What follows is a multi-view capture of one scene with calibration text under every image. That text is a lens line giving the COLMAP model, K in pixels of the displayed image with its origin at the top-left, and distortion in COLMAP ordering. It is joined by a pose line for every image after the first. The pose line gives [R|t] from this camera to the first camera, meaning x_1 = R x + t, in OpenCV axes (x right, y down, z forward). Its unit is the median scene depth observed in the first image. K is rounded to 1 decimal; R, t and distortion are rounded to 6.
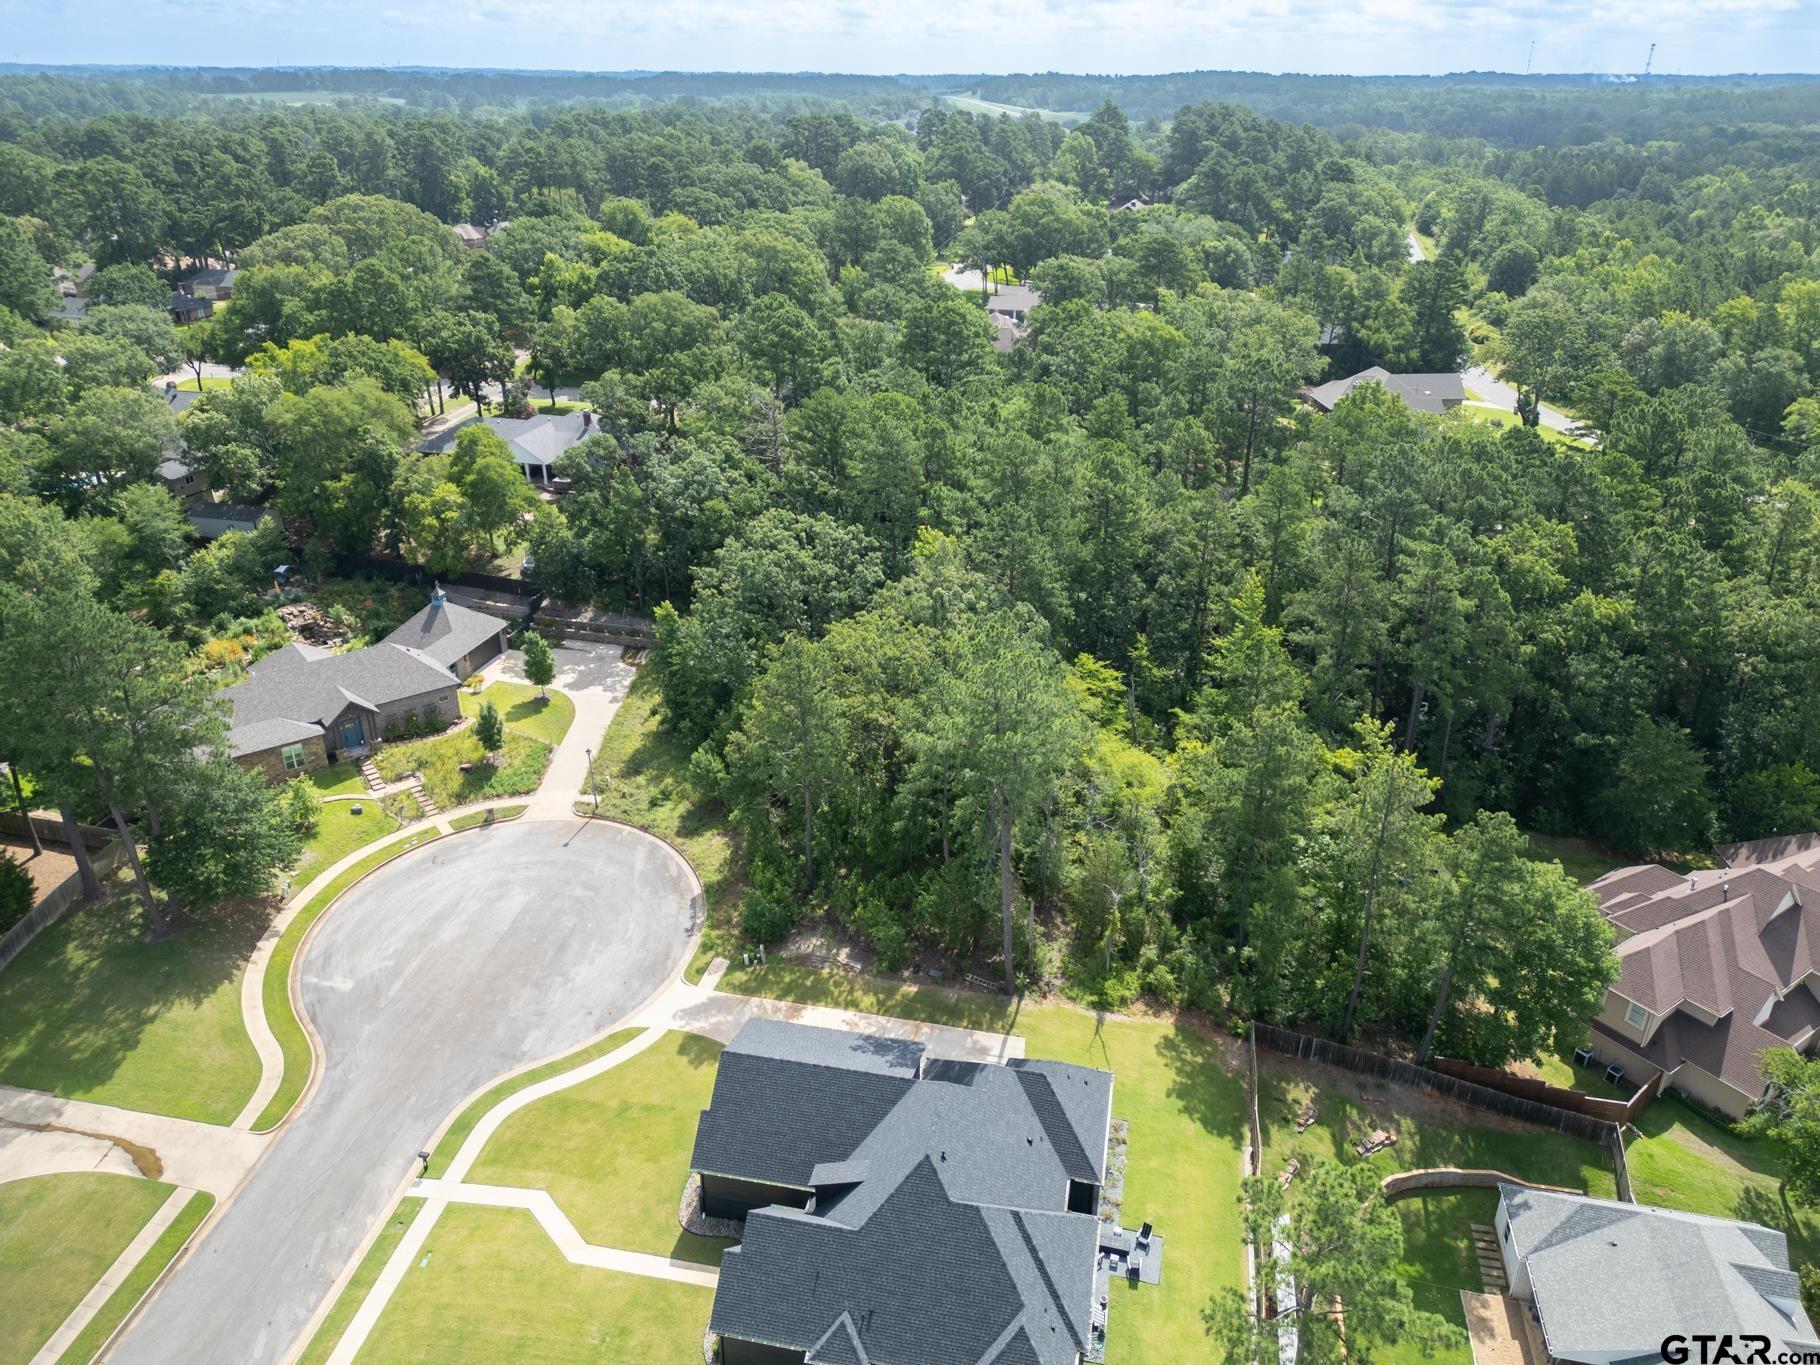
lens RADIAL K [[1280.1, 0, 910.0], [0, 1280.1, 682.5], [0, 0, 1]] dist [0.069578, -0.068306]
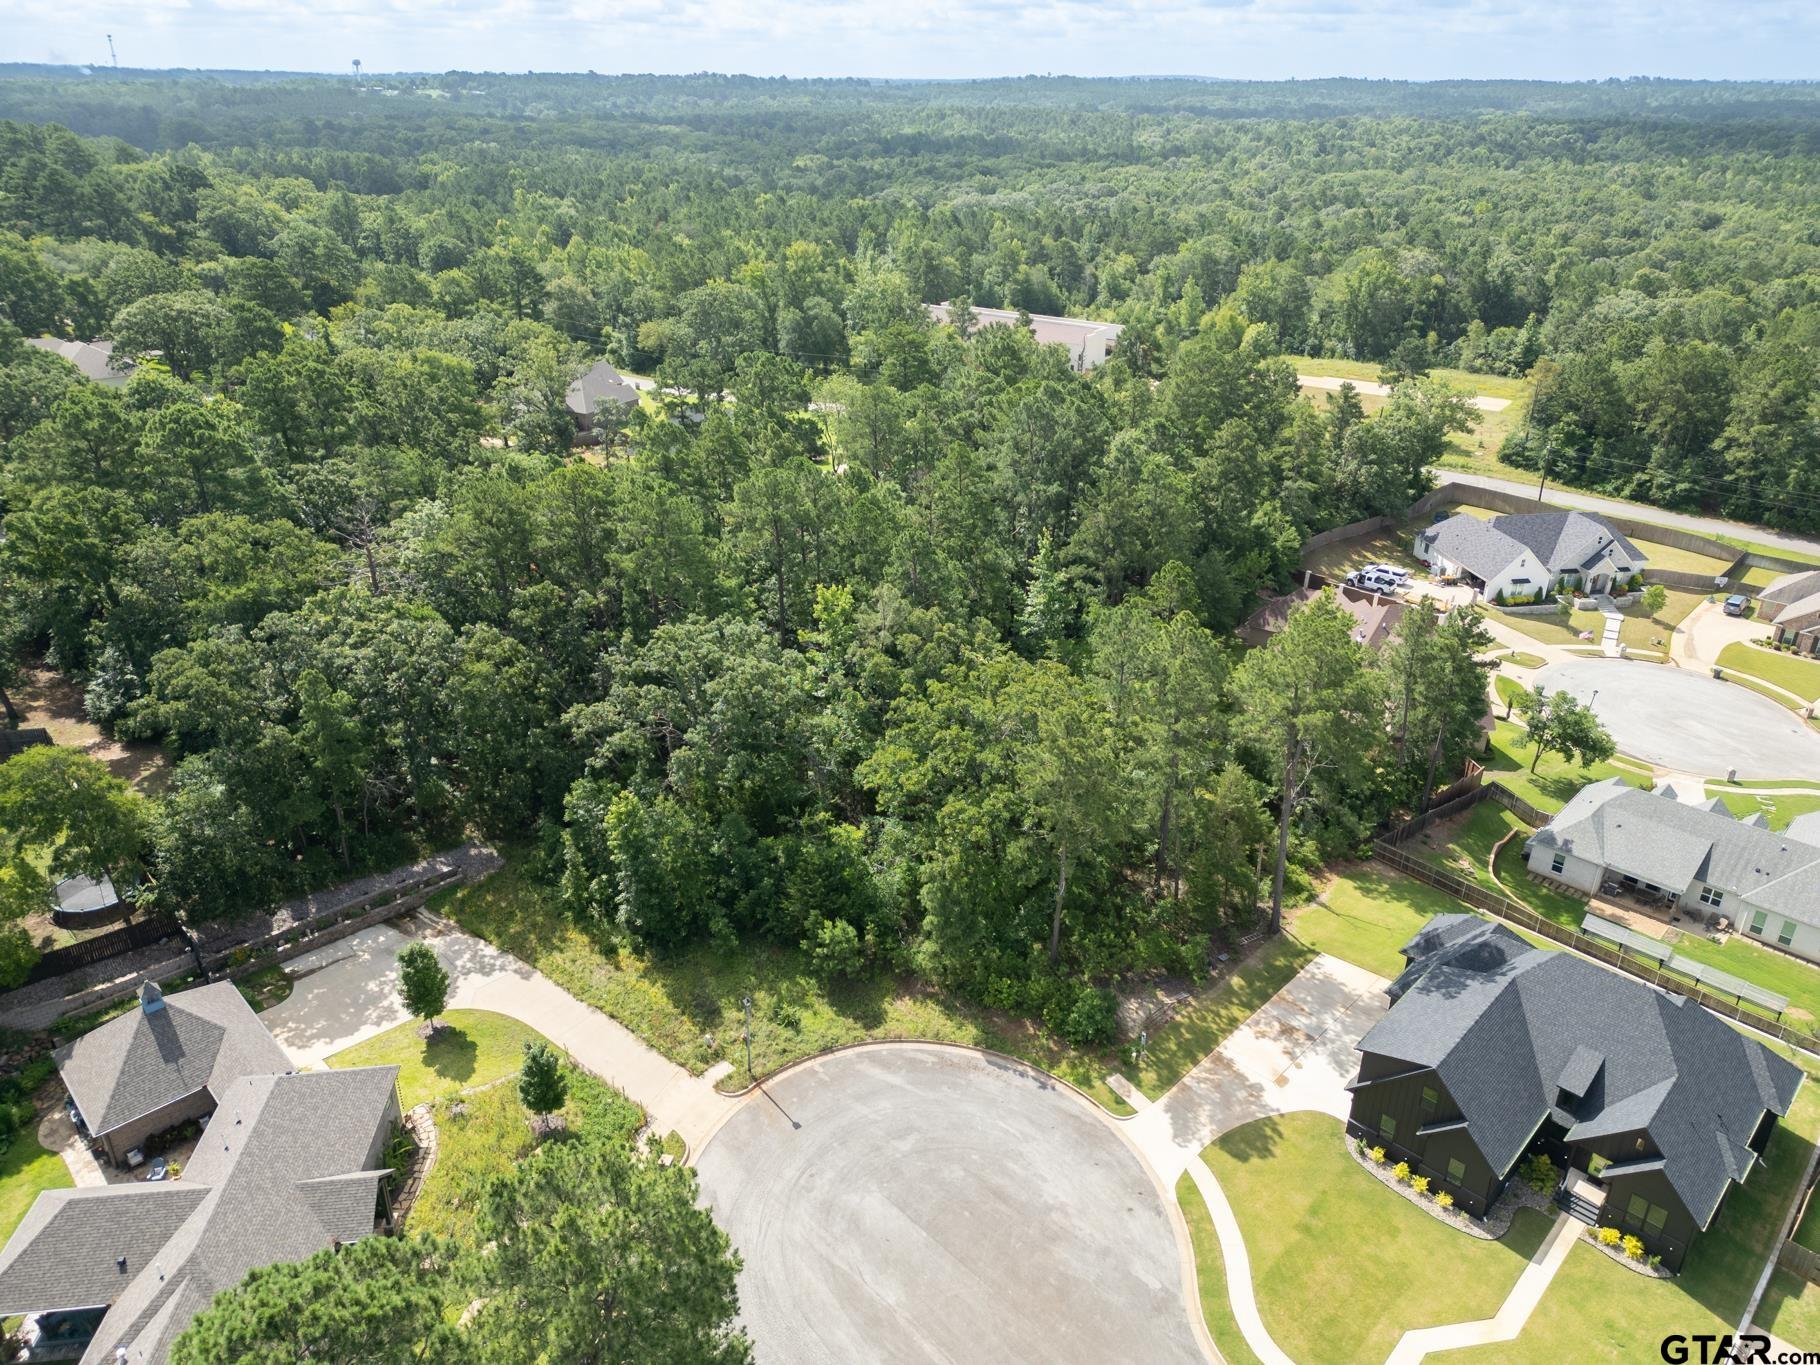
lens RADIAL K [[1280.1, 0, 910.0], [0, 1280.1, 682.5], [0, 0, 1]] dist [0.069578, -0.068306]
pose [[0.526475, -0.361851, 0.769342, -0.827416], [0.360017, 0.914655, 0.183831, -0.253031], [-0.770202, 0.180193, 0.611816, 0.532838]]
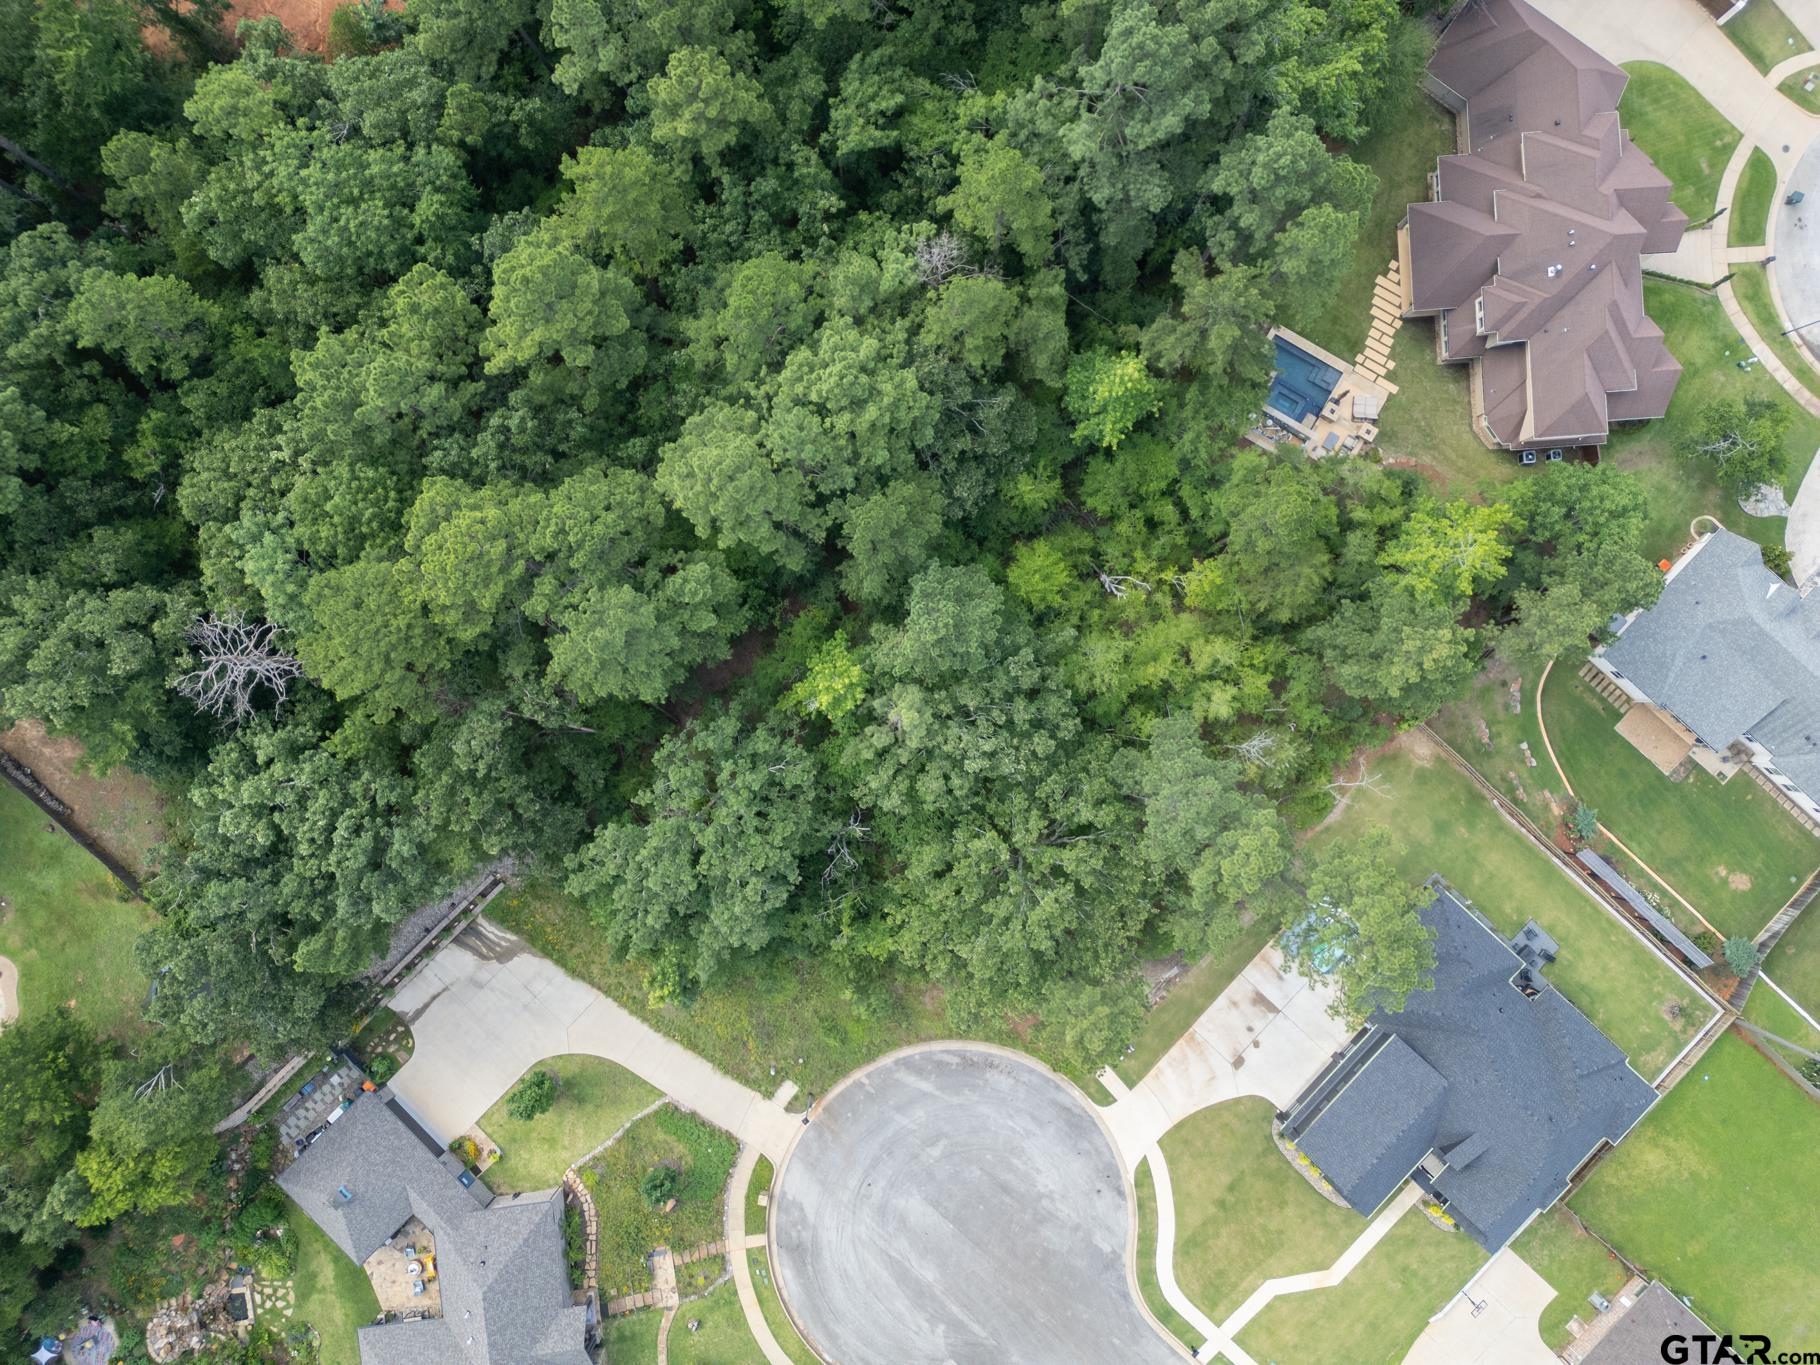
lens RADIAL K [[1280.1, 0, 910.0], [0, 1280.1, 682.5], [0, 0, 1]] dist [0.069578, -0.068306]
pose [[0.508908, -0.860821, -0.000470, 0.057836], [0.383695, 0.226348, 0.895290, -0.934980], [-0.770578, -0.455801, 0.445483, 0.811394]]
